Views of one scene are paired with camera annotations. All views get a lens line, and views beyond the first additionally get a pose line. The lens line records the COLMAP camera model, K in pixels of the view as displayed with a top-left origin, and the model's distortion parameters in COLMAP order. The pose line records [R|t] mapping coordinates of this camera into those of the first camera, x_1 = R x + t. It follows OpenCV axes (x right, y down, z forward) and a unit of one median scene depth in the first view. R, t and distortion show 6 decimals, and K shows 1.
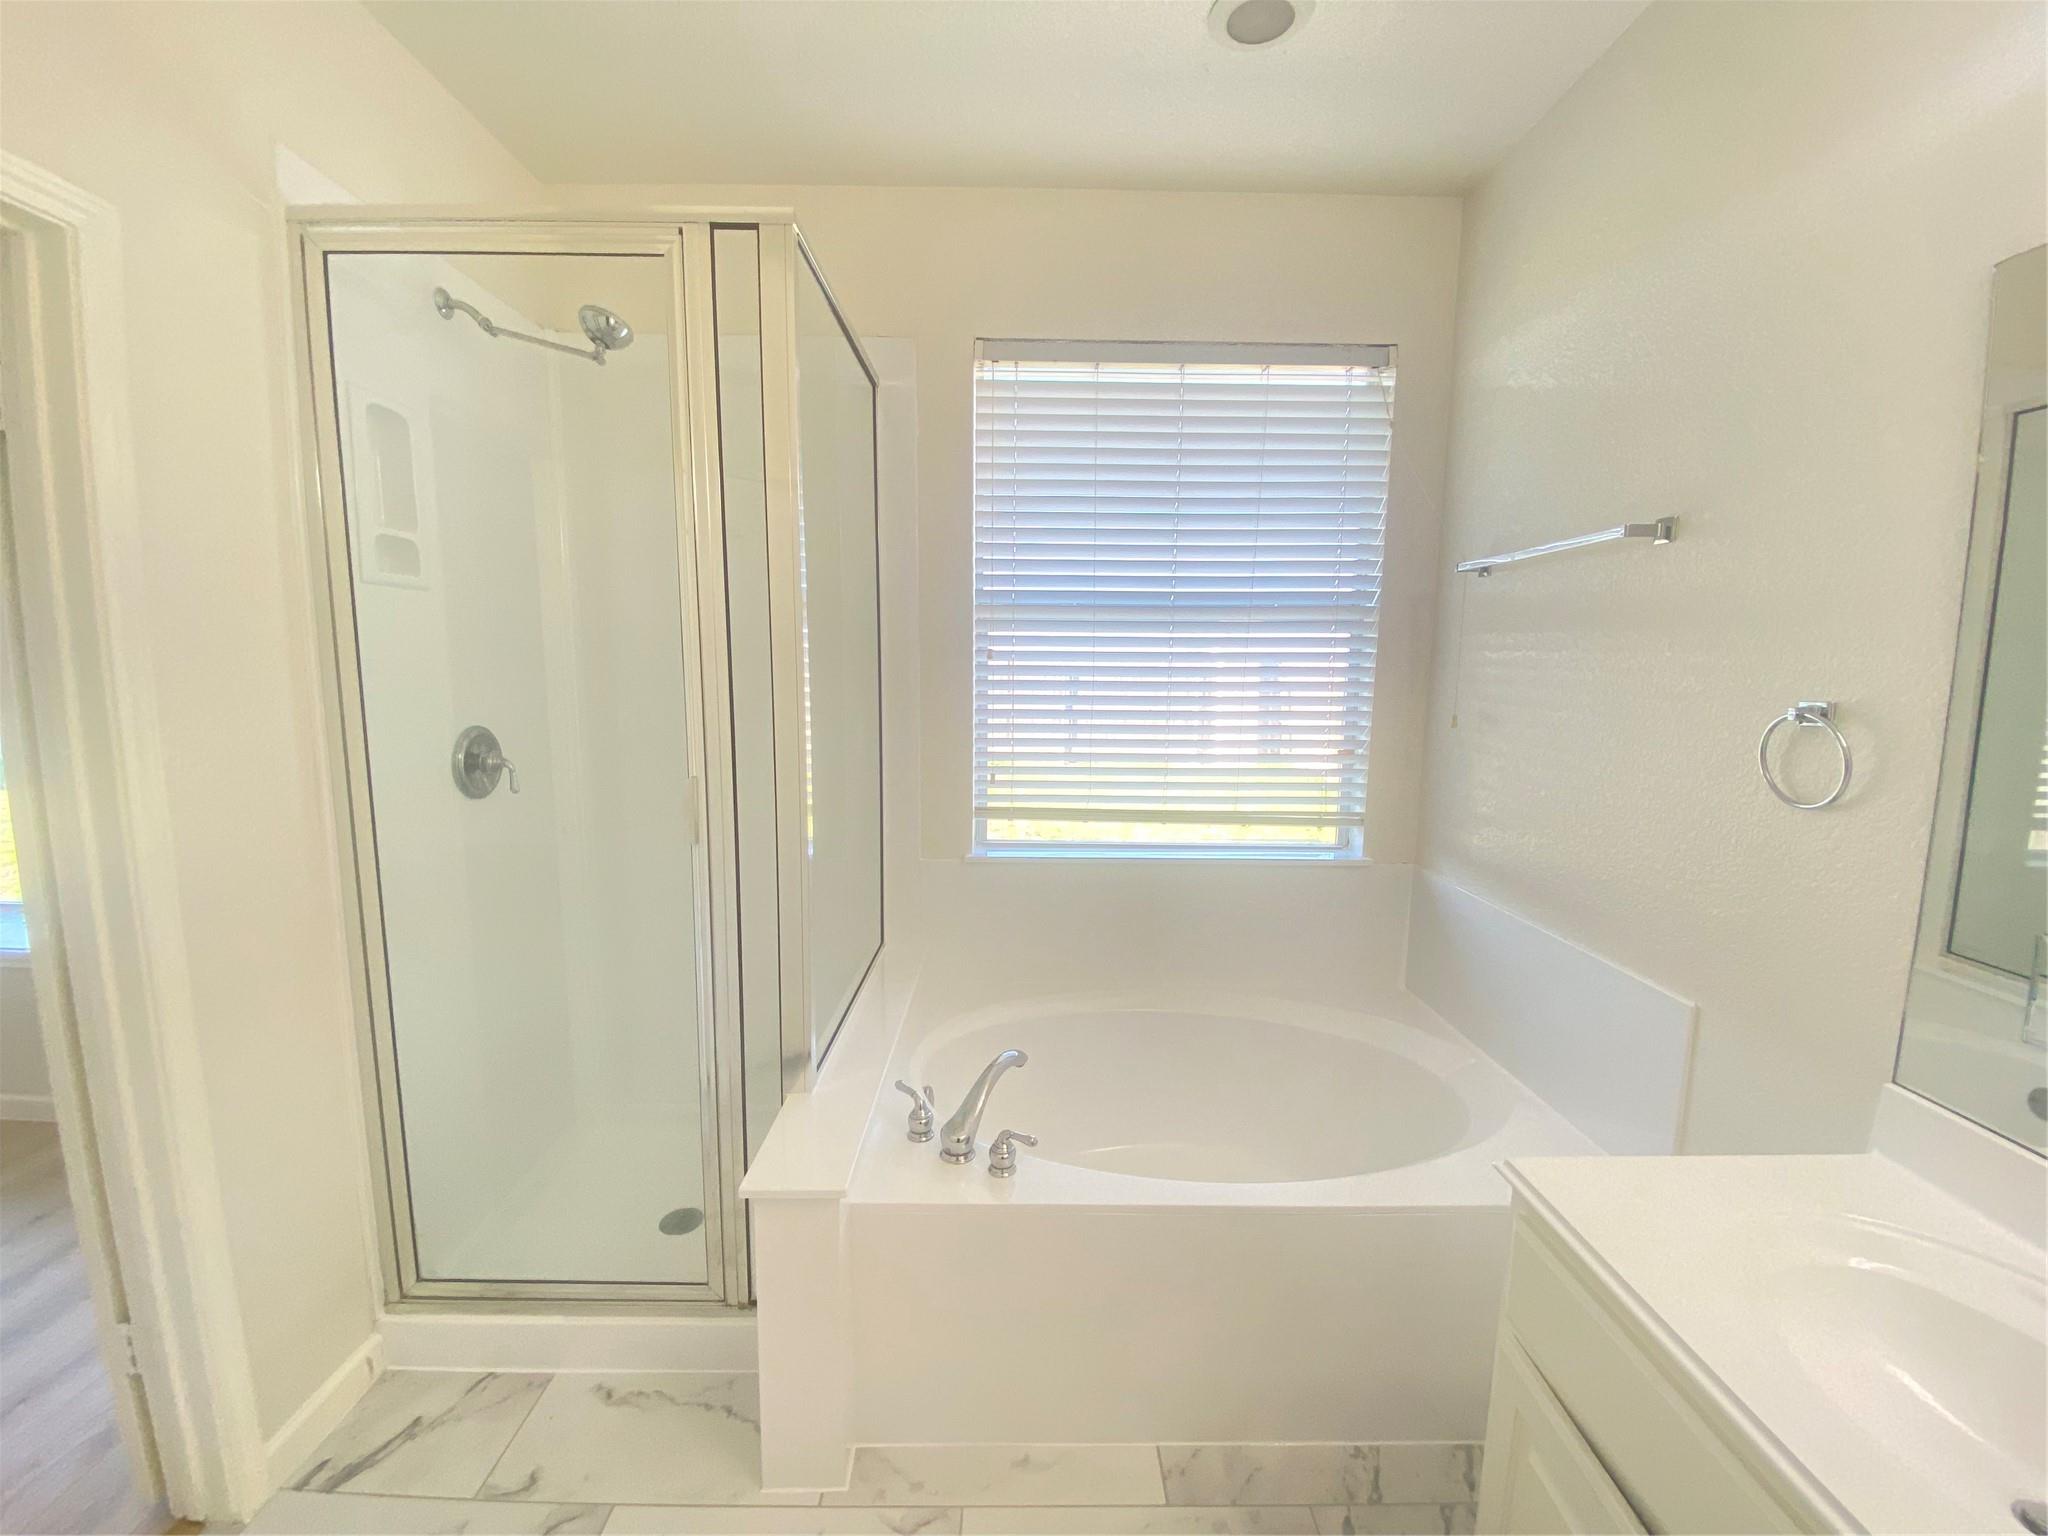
lens RADIAL K [[824.6, 0, 1024.0], [0, 824.6, 768.0], [0, 0, 1]] dist [0.002831, -0.014727]
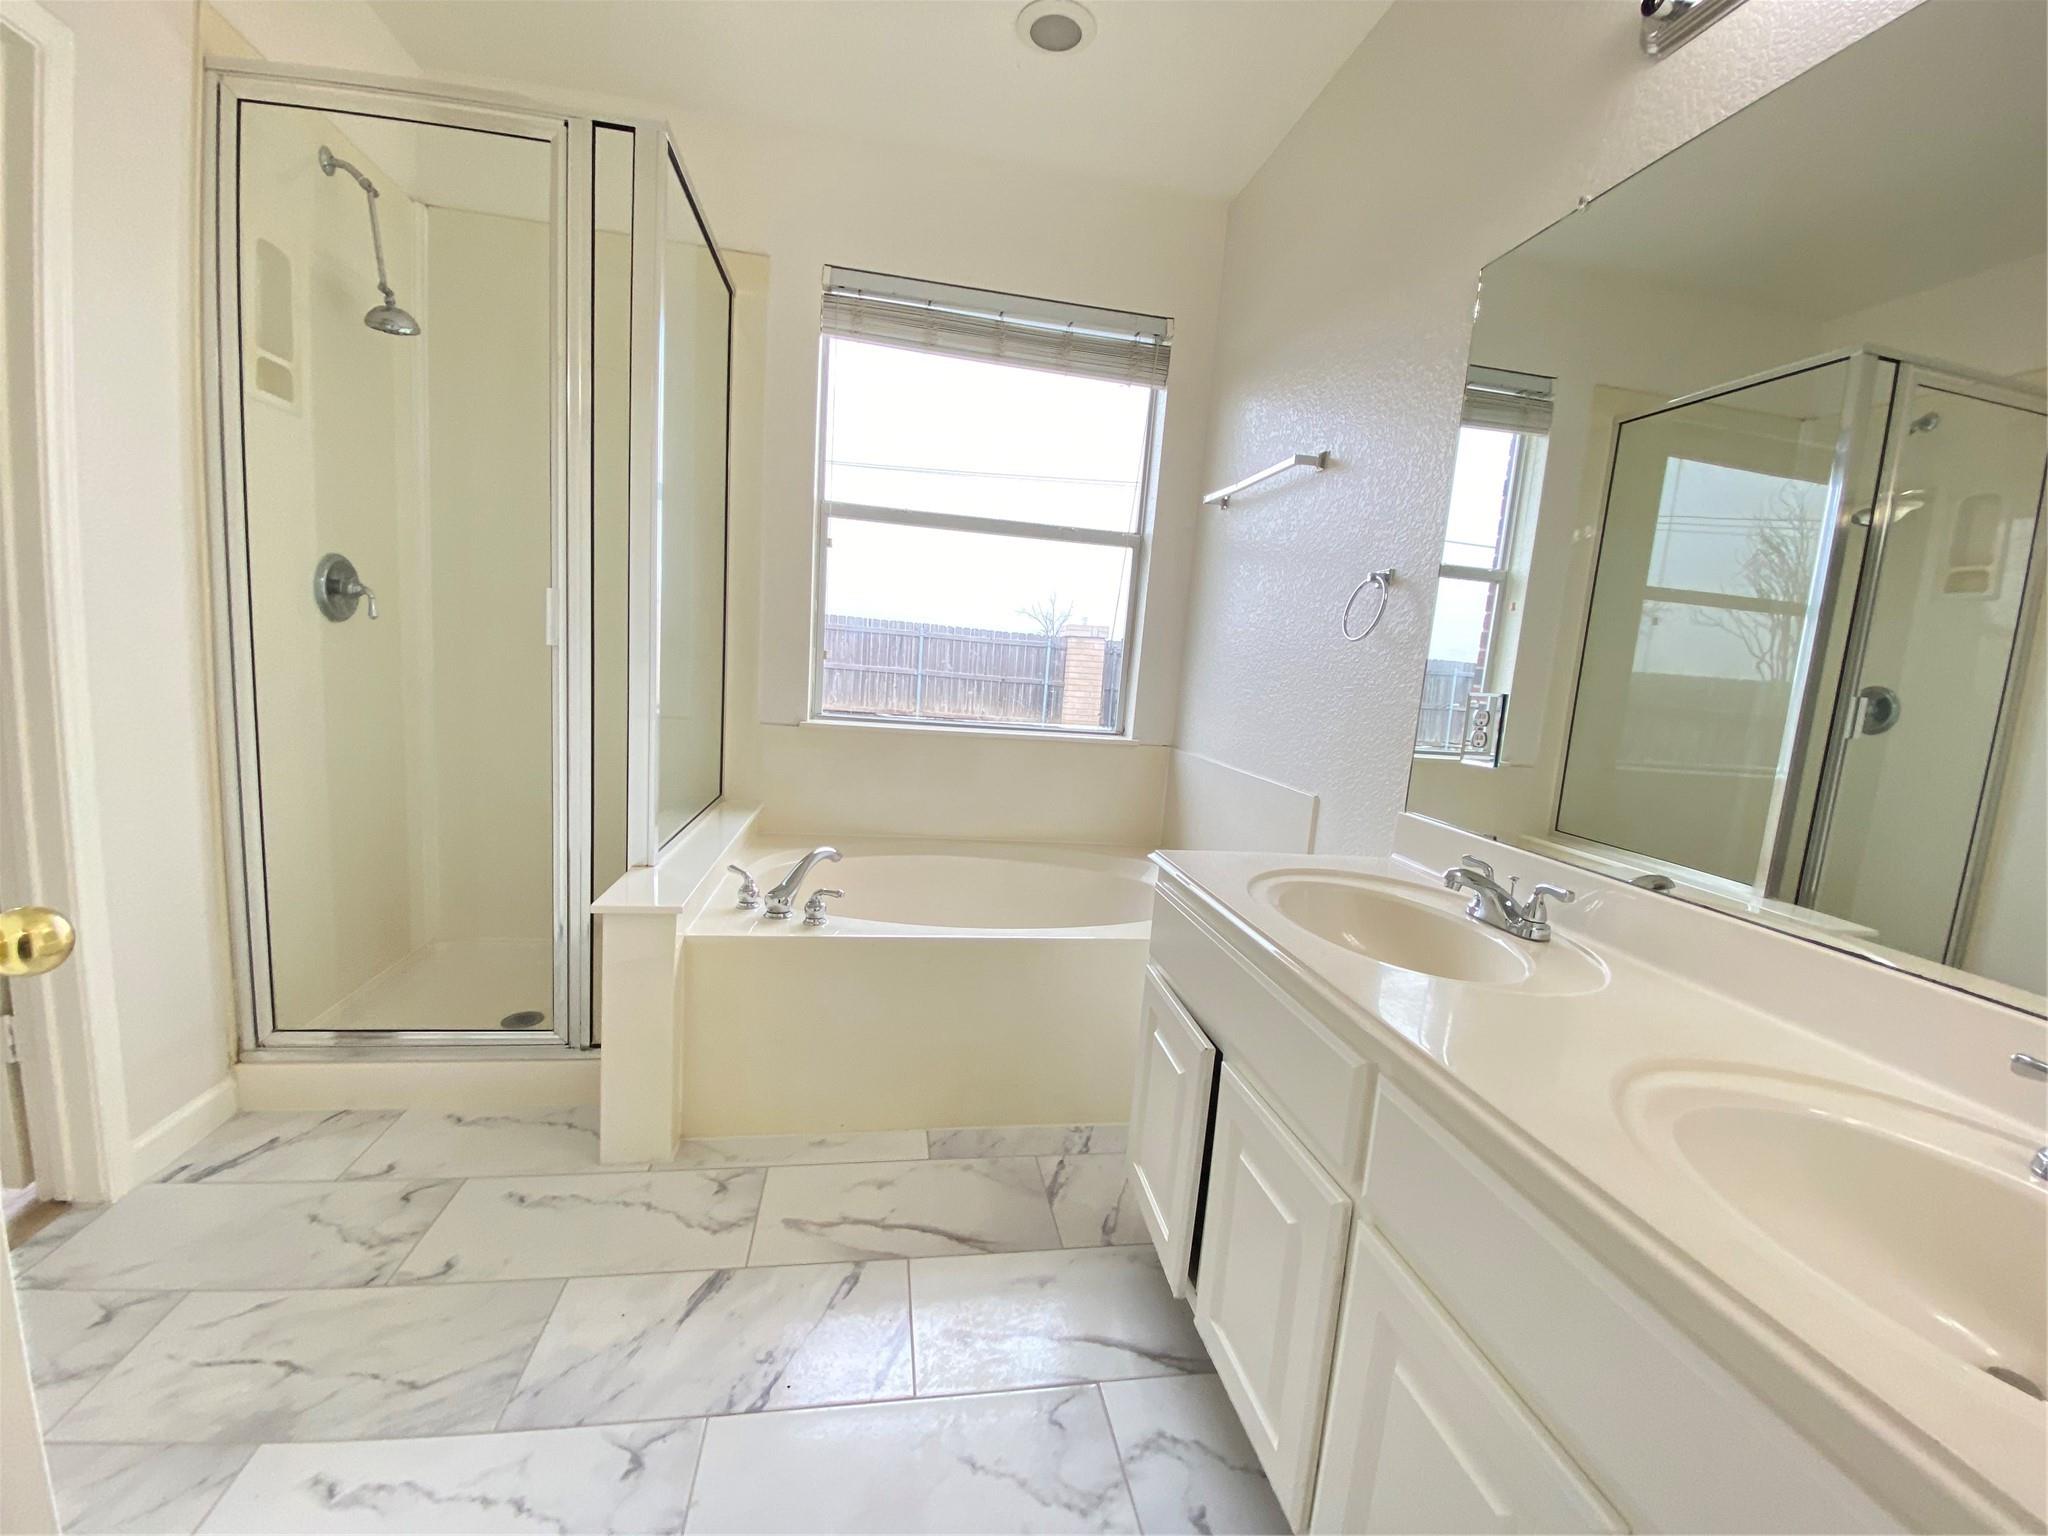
lens RADIAL K [[817.3, 0, 1024.0], [0, 817.3, 768.0], [0, 0, 1]] dist [0.014050, -0.019703]
pose [[0.984256, 0.038989, 0.172393, 0.064900], [-0.042248, 0.998990, 0.015274, 0.217313], [-0.171624, -0.022317, 0.984910, -0.277227]]
